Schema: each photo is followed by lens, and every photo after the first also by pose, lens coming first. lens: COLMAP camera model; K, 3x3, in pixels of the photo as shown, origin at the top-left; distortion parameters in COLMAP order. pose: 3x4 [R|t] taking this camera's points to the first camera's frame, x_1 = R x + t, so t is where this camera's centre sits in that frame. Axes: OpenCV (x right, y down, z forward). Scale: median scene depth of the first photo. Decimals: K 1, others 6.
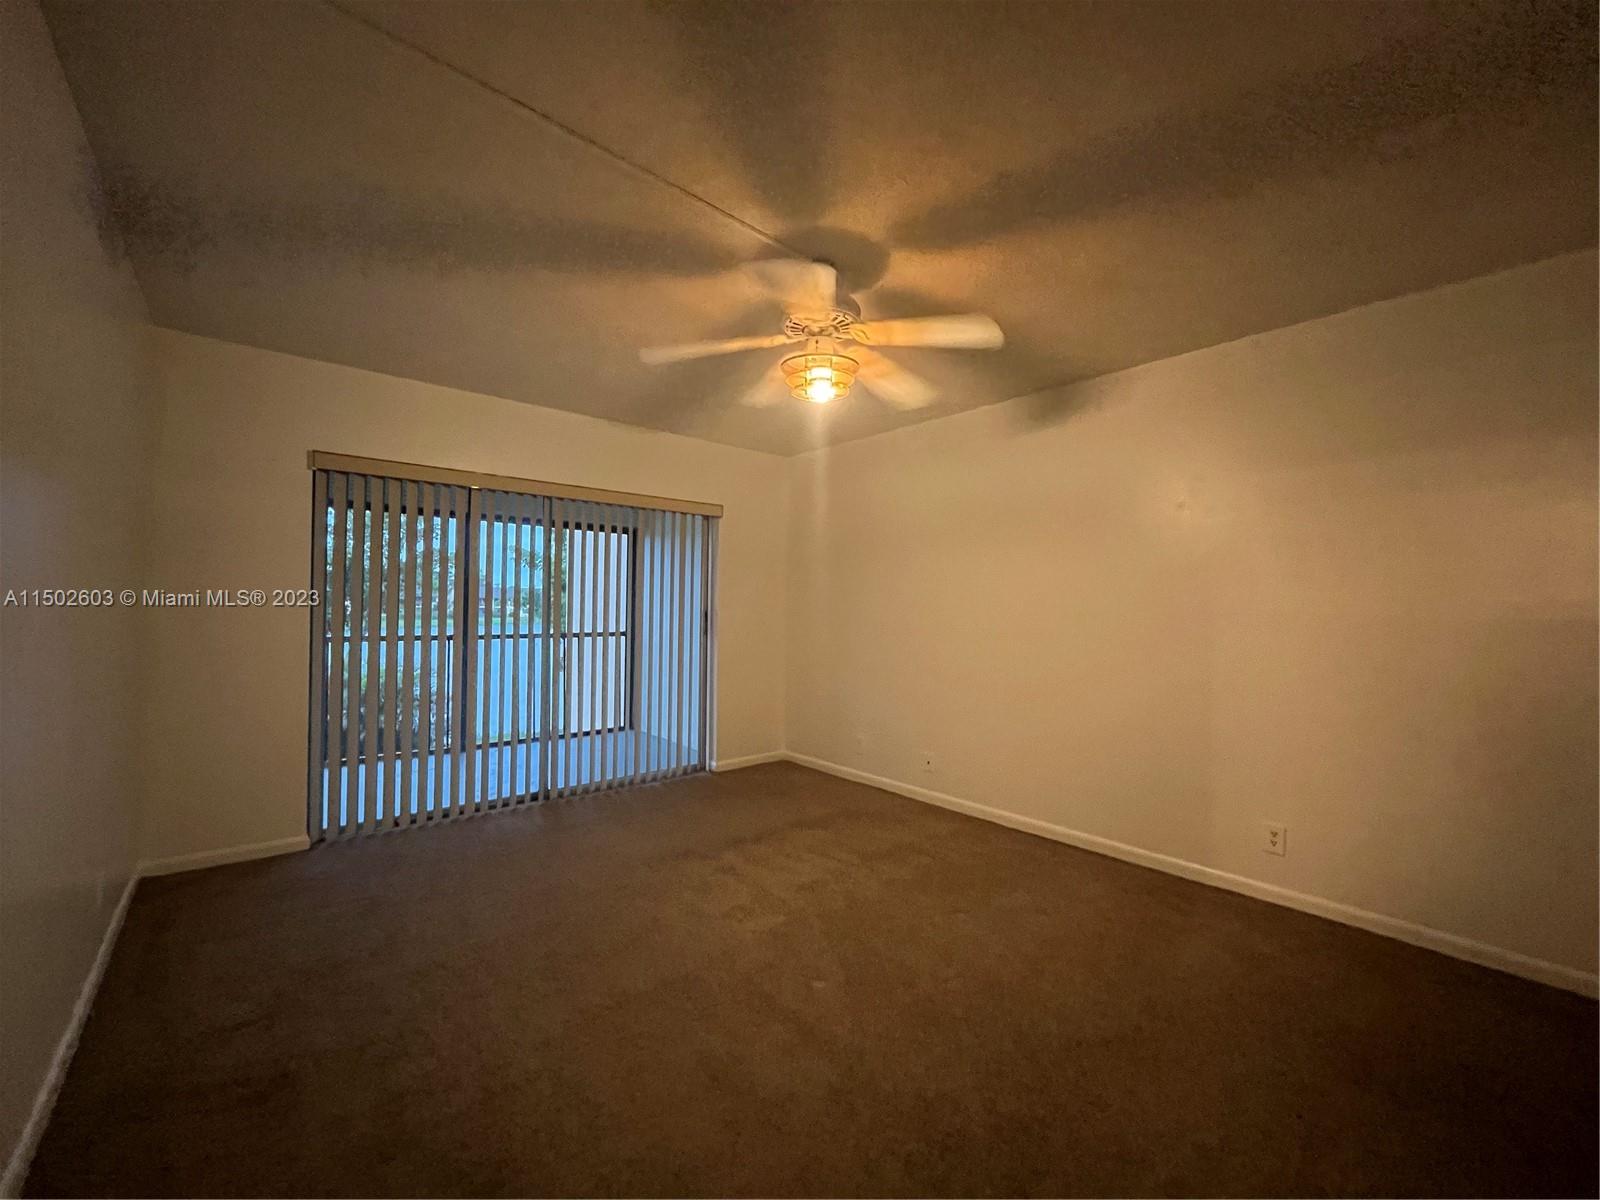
lens RADIAL K [[641.2, 0, 800.0], [0, 641.2, 600.0], [0, 0, 1]] dist [0.025485, 0.000018]
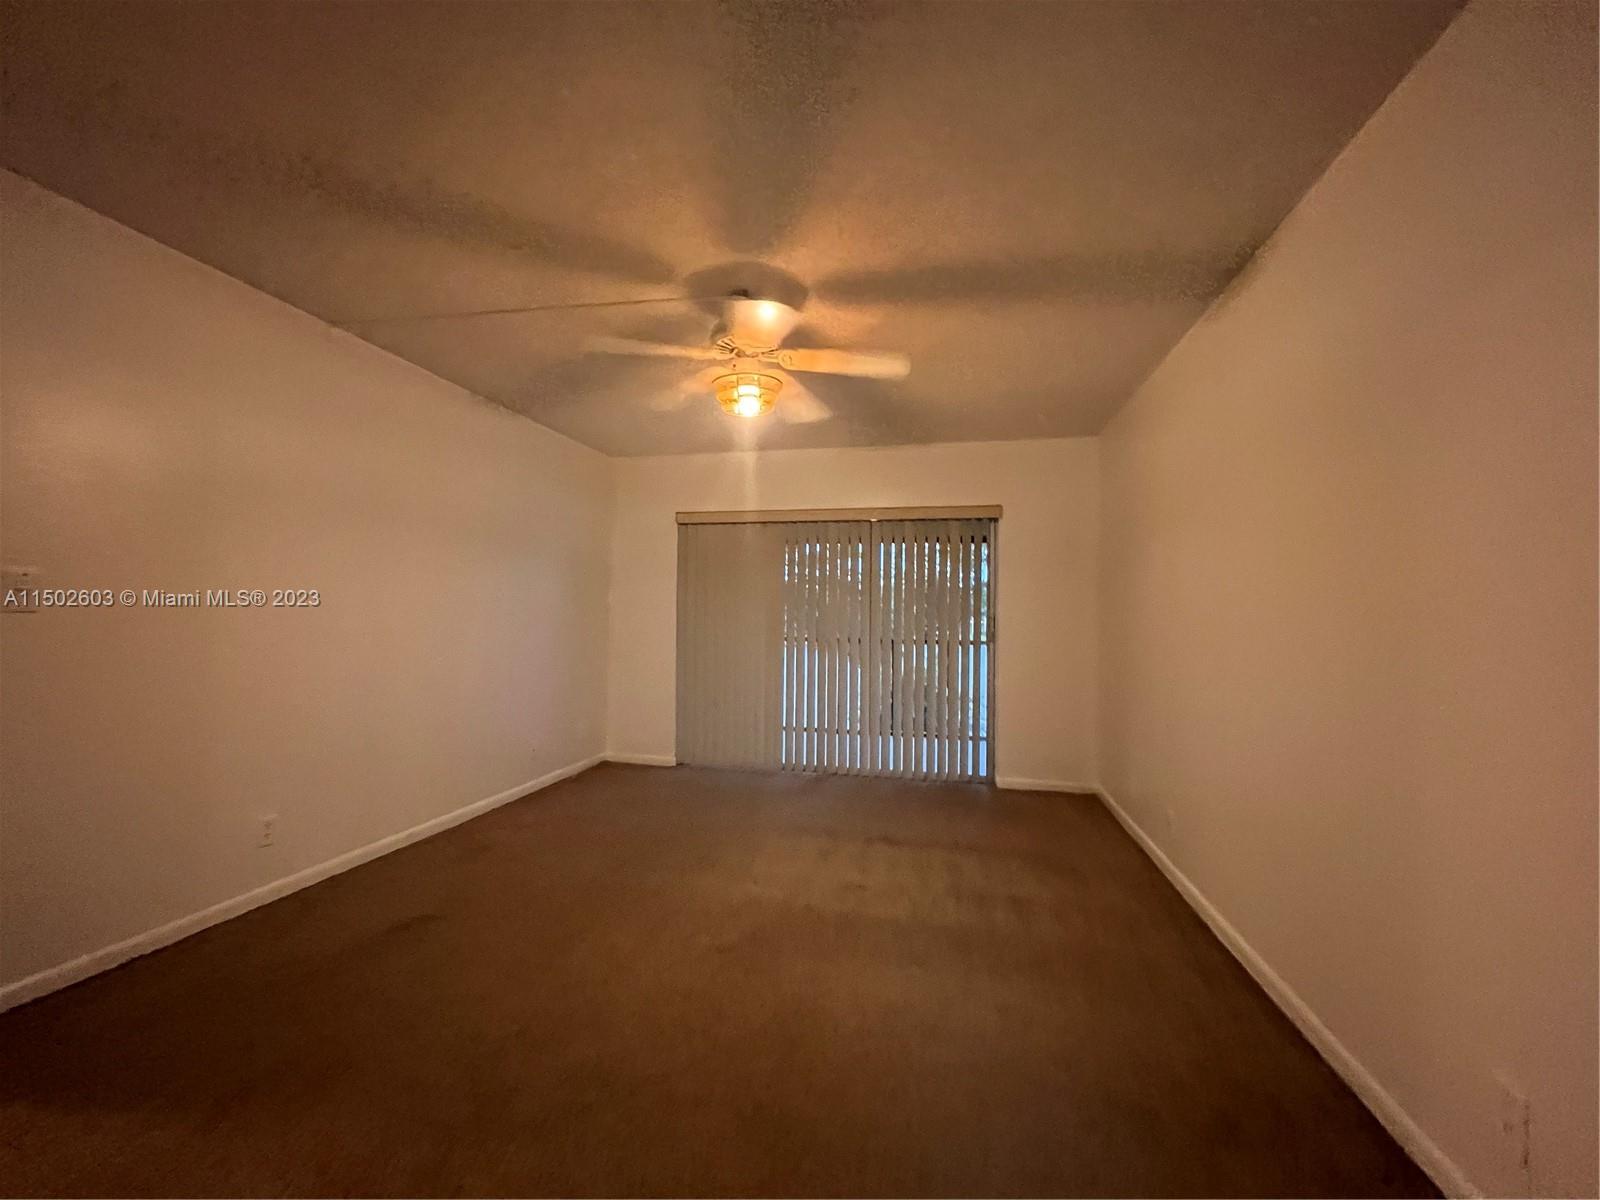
lens RADIAL K [[645.0, 0, 800.0], [0, 645.0, 600.0], [0, 0, 1]] dist [-0.001728, -0.000354]
pose [[0.937029, -0.000552, 0.349252, -0.269647], [-0.000654, 0.999994, 0.003336, -0.002007], [-0.349252, -0.003354, 0.937023, -0.052825]]
